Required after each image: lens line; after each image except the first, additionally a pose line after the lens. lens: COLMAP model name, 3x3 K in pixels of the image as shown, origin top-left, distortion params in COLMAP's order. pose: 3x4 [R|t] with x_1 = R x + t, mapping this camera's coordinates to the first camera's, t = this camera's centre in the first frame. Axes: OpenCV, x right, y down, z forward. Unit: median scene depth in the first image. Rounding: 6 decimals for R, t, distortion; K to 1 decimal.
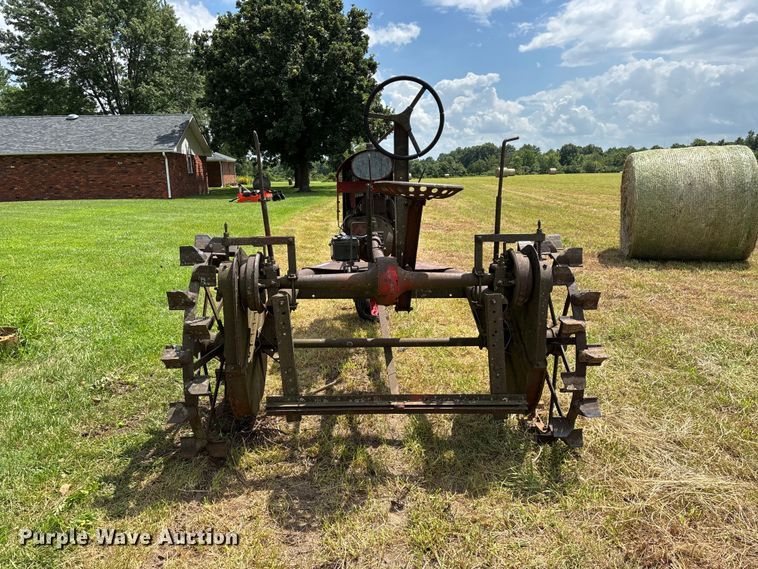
lens RADIAL K [[570.6, 0, 384.4], [0, 570.6, 282.7], [0, 0, 1]] dist [0.057203, -0.058699]
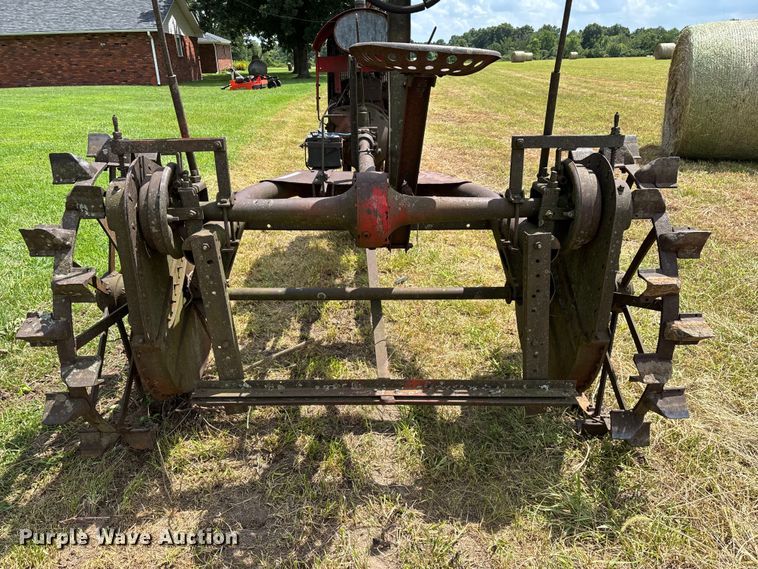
lens RADIAL K [[570.6, 0, 375.8], [0, 570.6, 286.4], [0, 0, 1]] dist [0.057203, -0.058699]
pose [[0.999655, 0.010044, -0.024281, 0.002508], [-0.005317, 0.982264, 0.187426, -0.003888], [0.025733, -0.187232, 0.981979, 0.033958]]
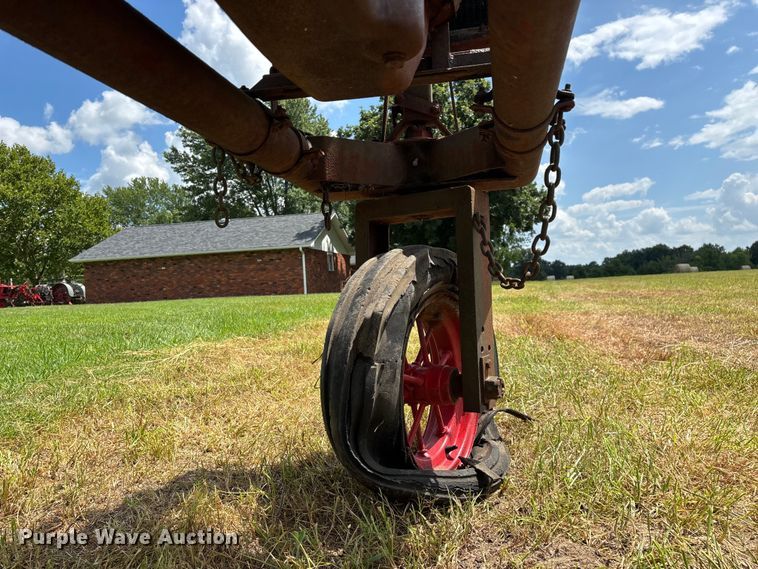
lens RADIAL K [[570.6, 0, 388.2], [0, 570.6, 279.7], [0, 0, 1]] dist [0.057203, -0.058699]
pose [[0.964423, -0.030249, -0.262627, 0.004924], [-0.021470, 0.981189, -0.191853, 0.005412], [0.263490, 0.190667, 0.945632, 0.148107]]
